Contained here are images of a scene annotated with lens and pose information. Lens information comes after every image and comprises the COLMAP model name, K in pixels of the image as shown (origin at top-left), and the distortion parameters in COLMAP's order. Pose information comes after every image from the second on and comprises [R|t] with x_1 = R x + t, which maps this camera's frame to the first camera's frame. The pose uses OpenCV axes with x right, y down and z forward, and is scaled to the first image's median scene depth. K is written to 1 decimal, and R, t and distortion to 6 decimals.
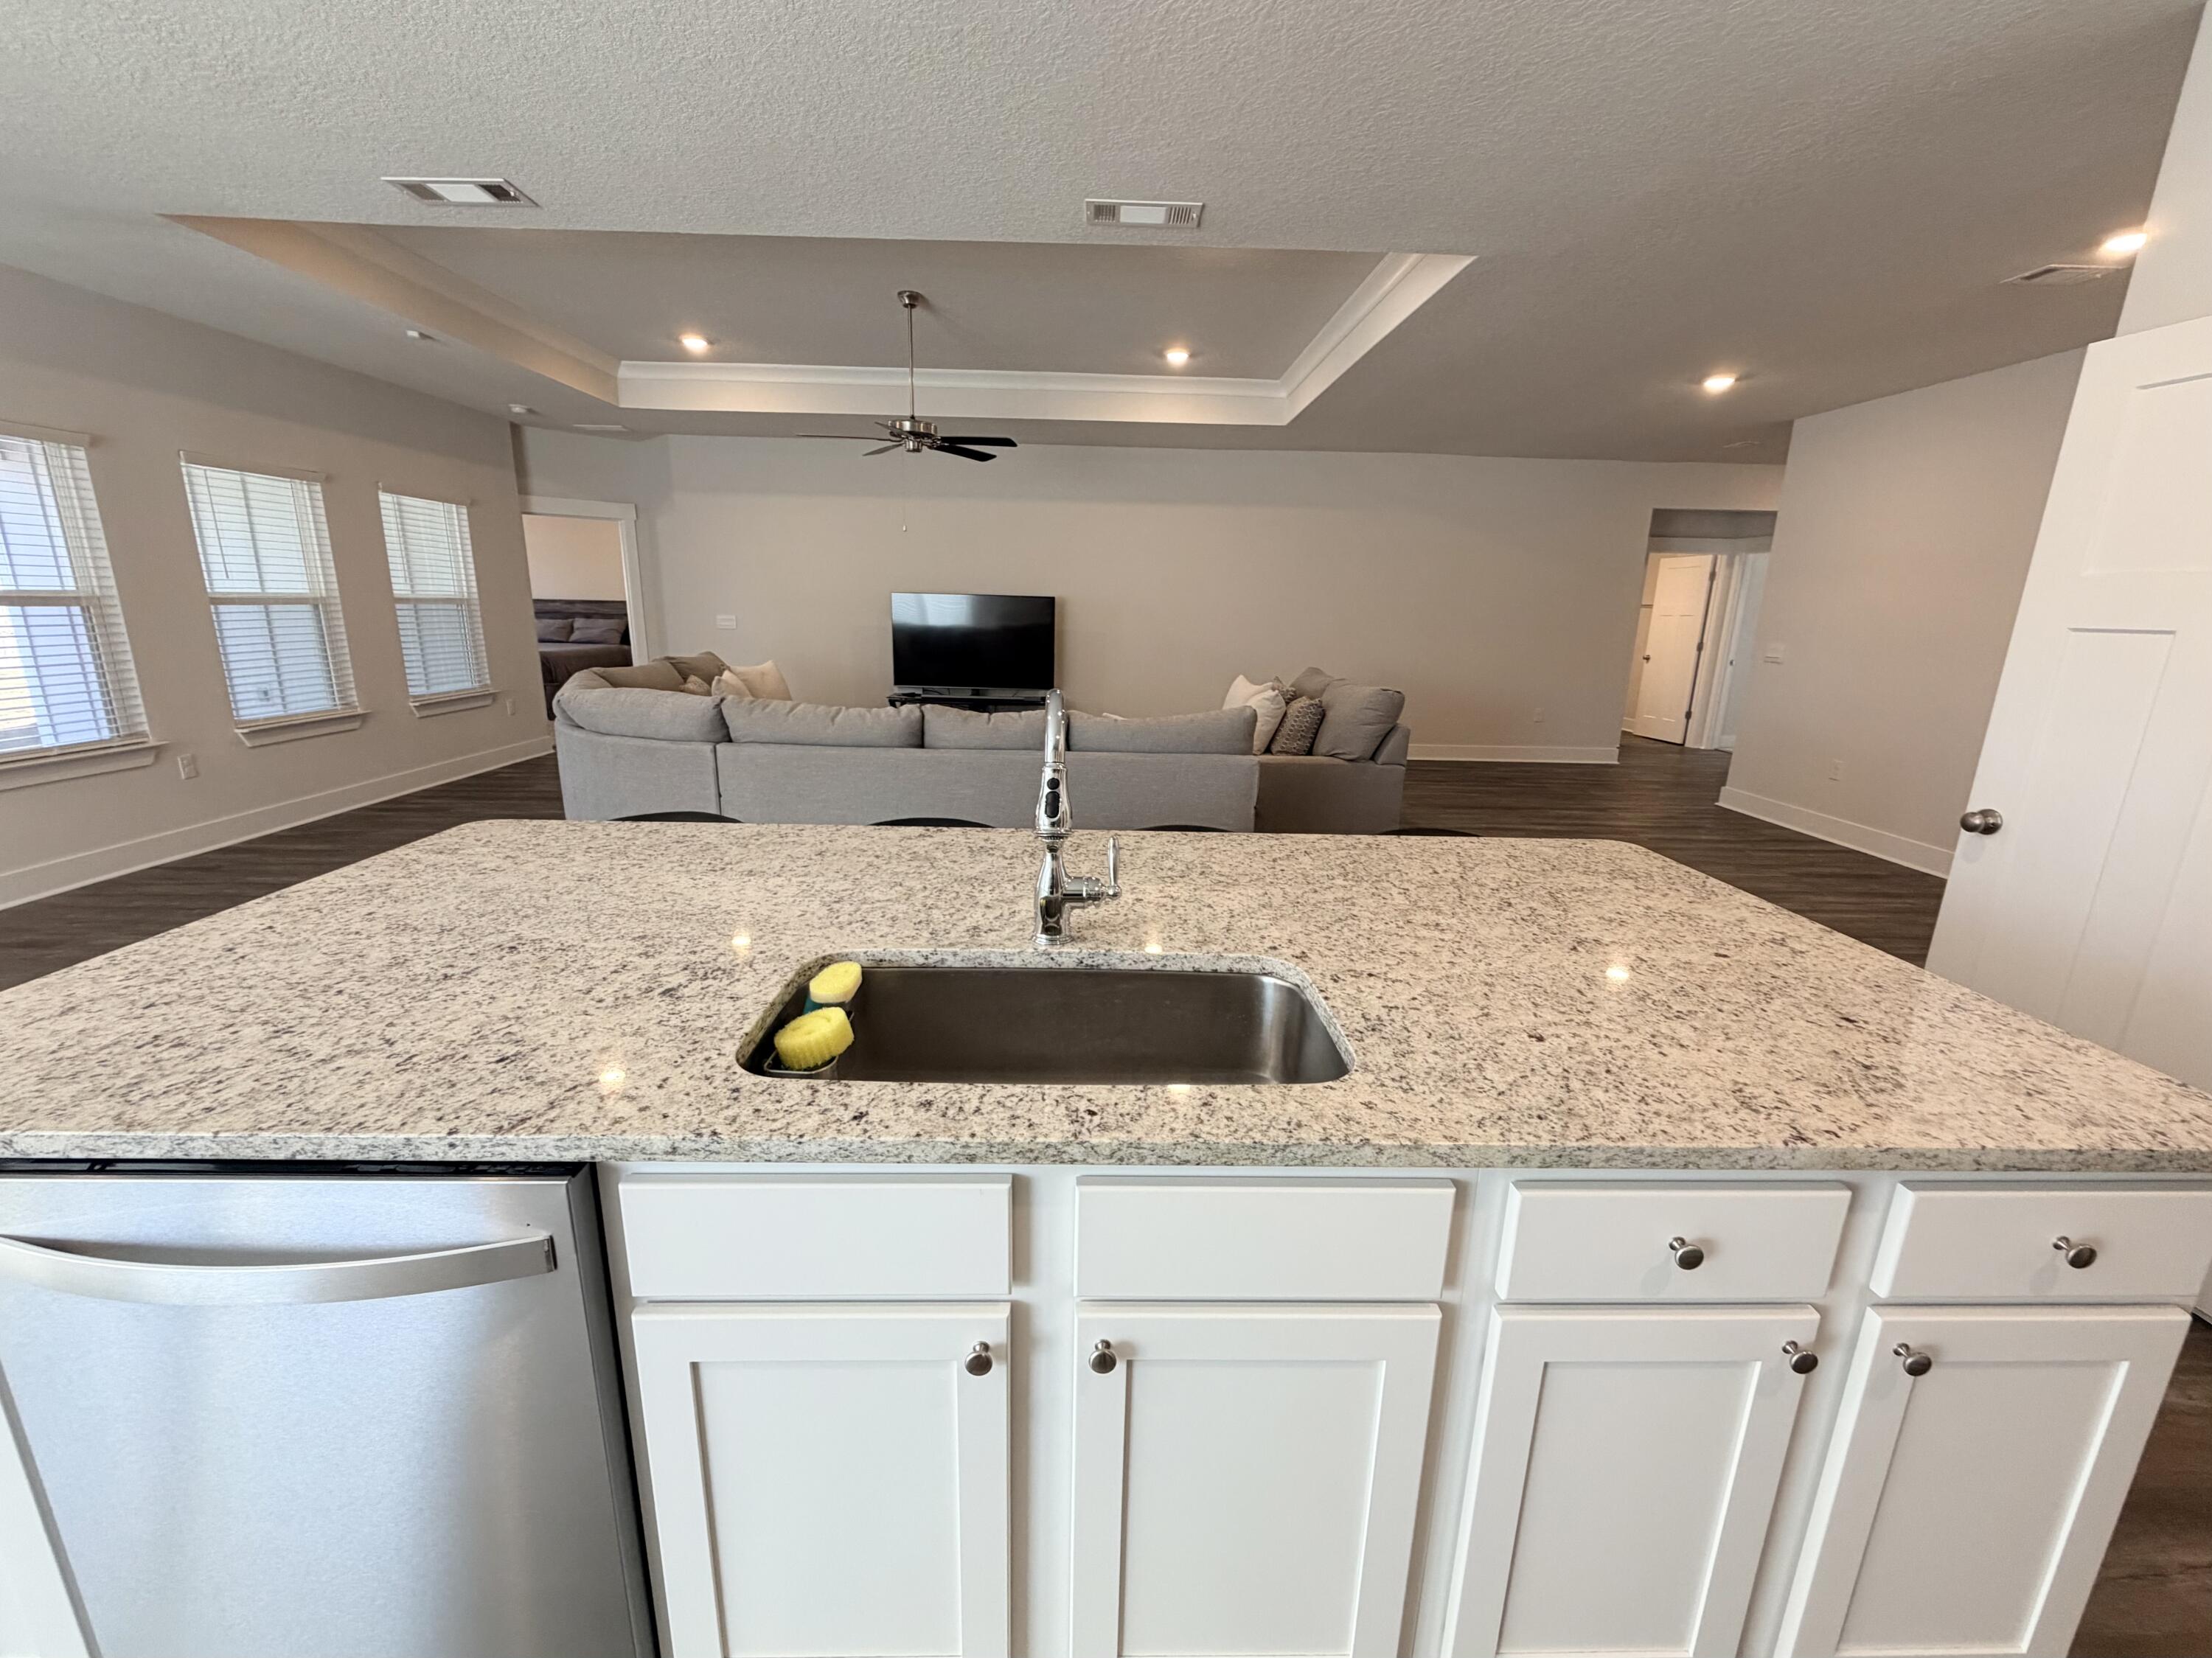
lens RADIAL K [[907.8, 0, 1102.5], [0, 907.8, 829.0], [0, 0, 1]] dist [0.000554, -0.000419]
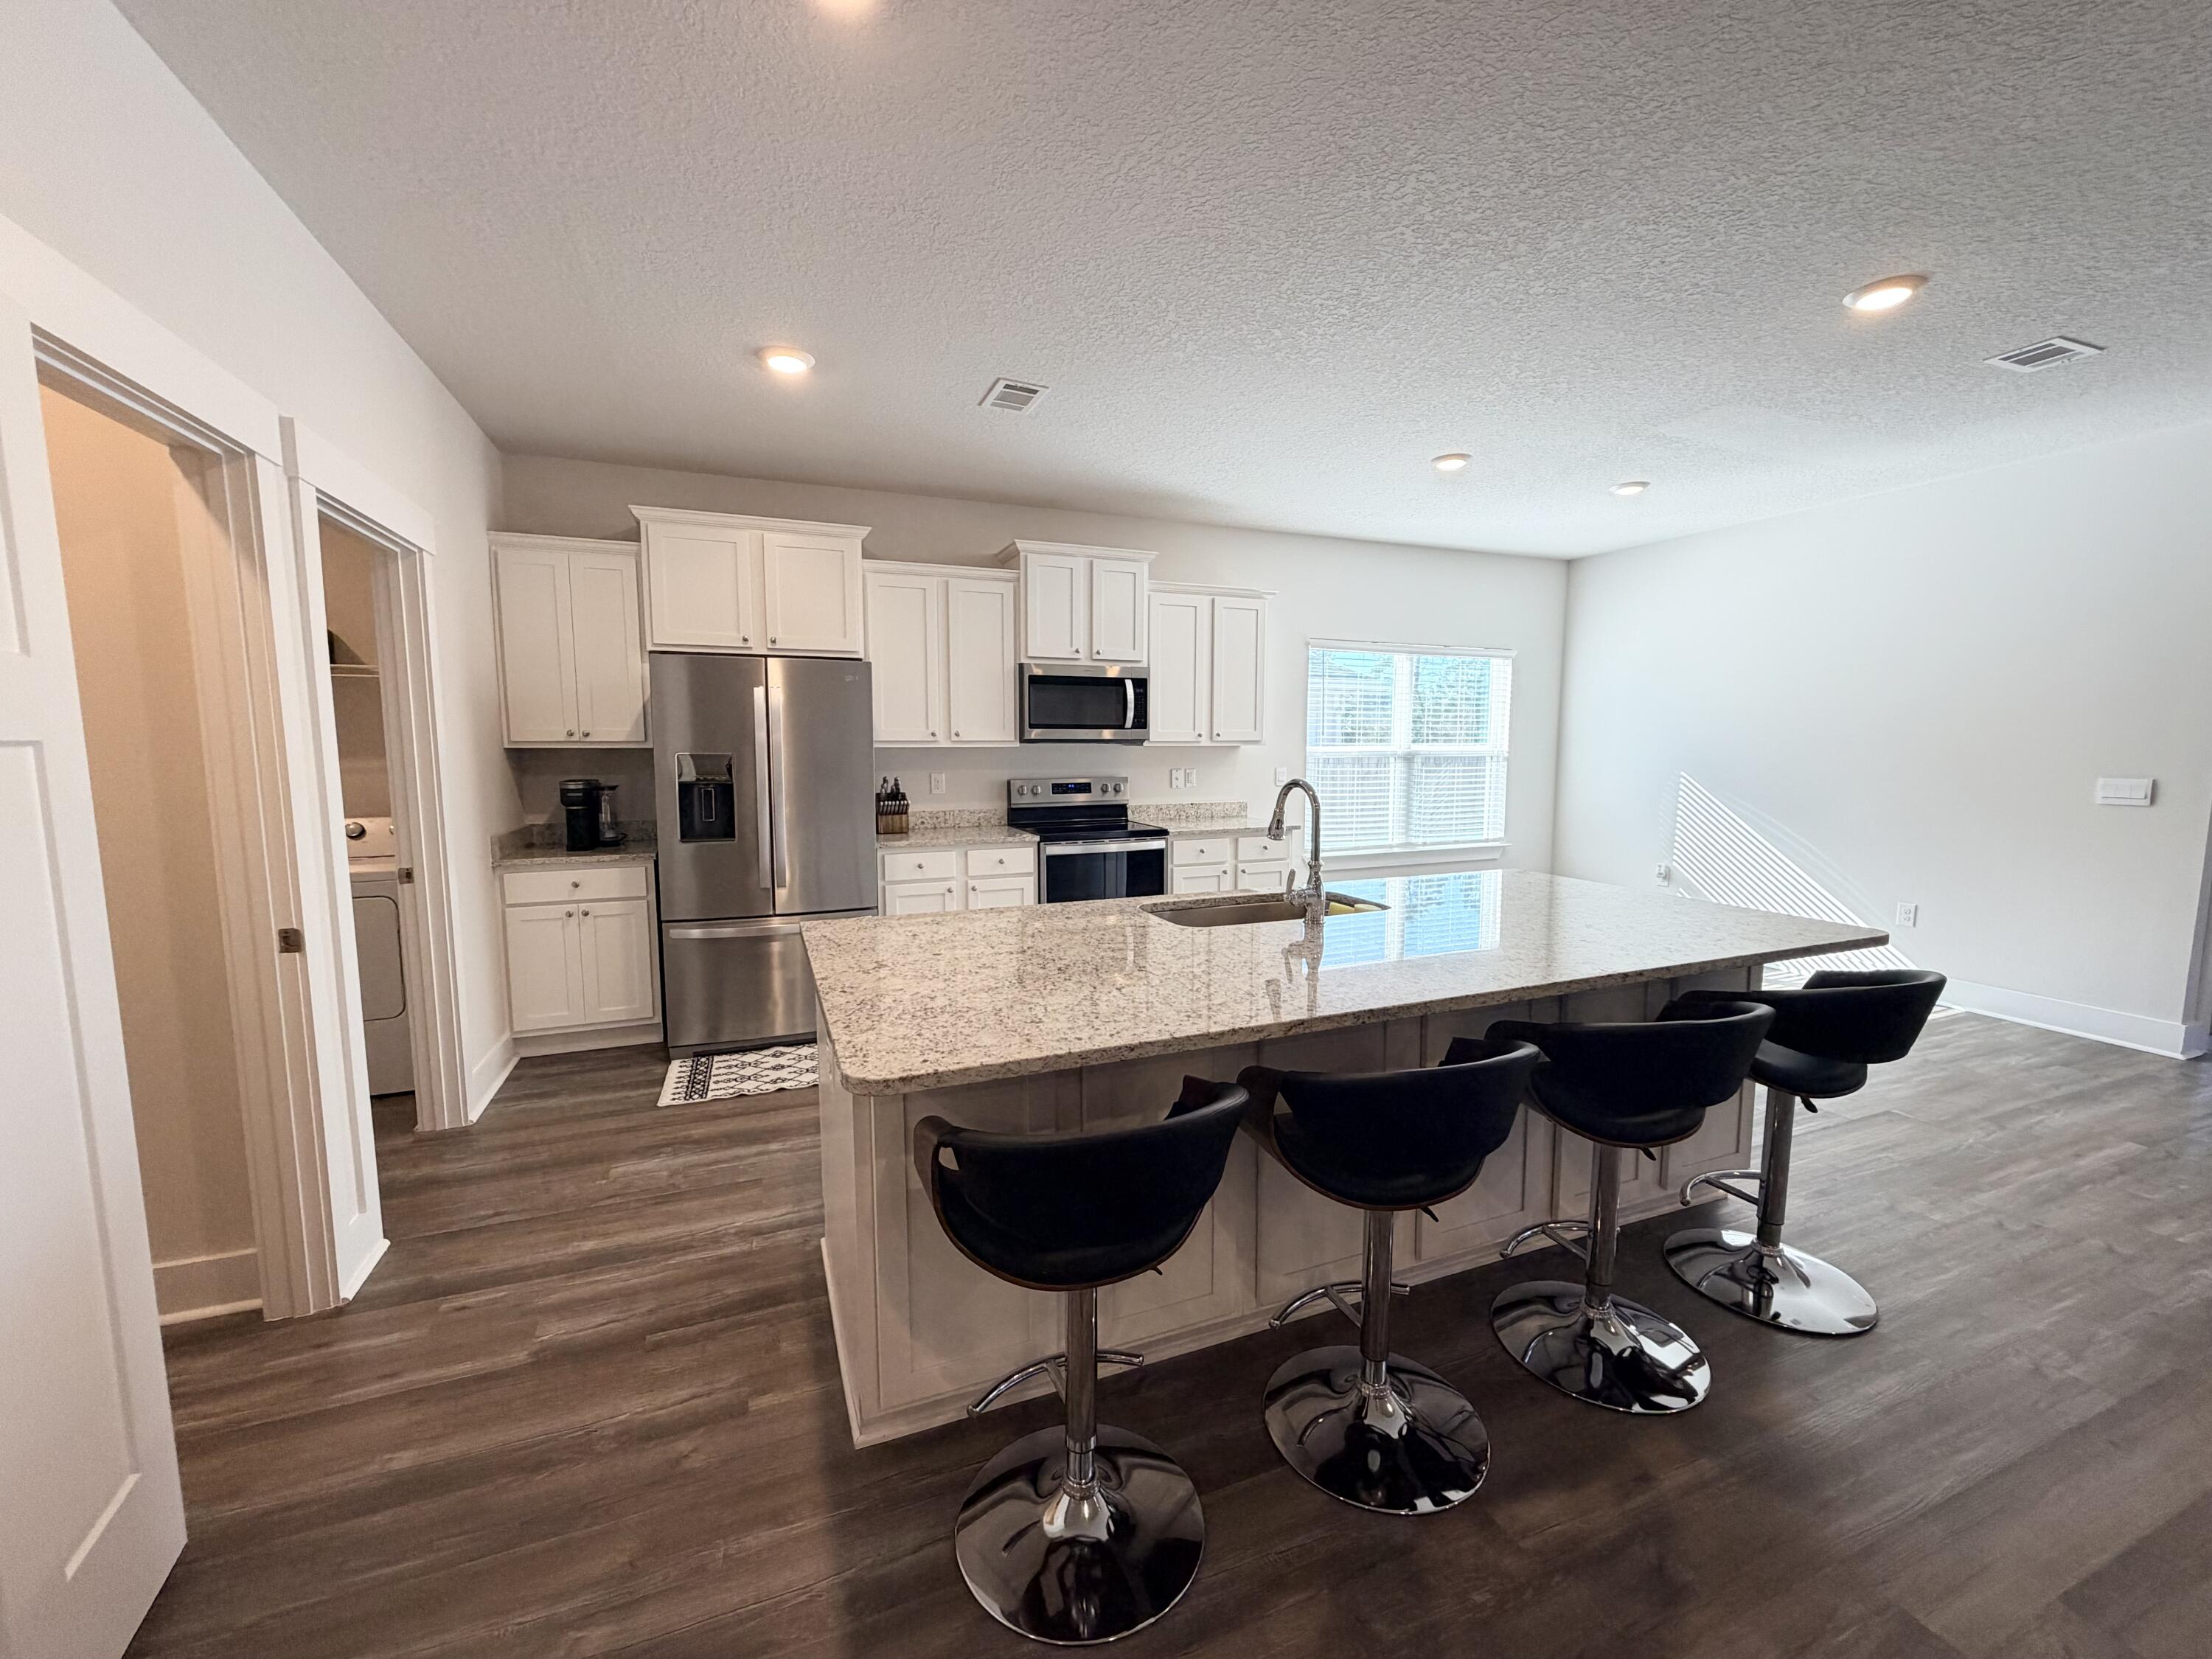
lens RADIAL K [[881.2, 0, 1106.0], [0, 881.2, 829.5], [0, 0, 1]] dist [-0.000710, 0.000255]
pose [[-0.935114, 0.014812, -0.354037, 0.298409], [-0.105518, 0.942160, 0.318122, -0.177248], [0.338272, 0.334837, -0.879464, 0.739922]]
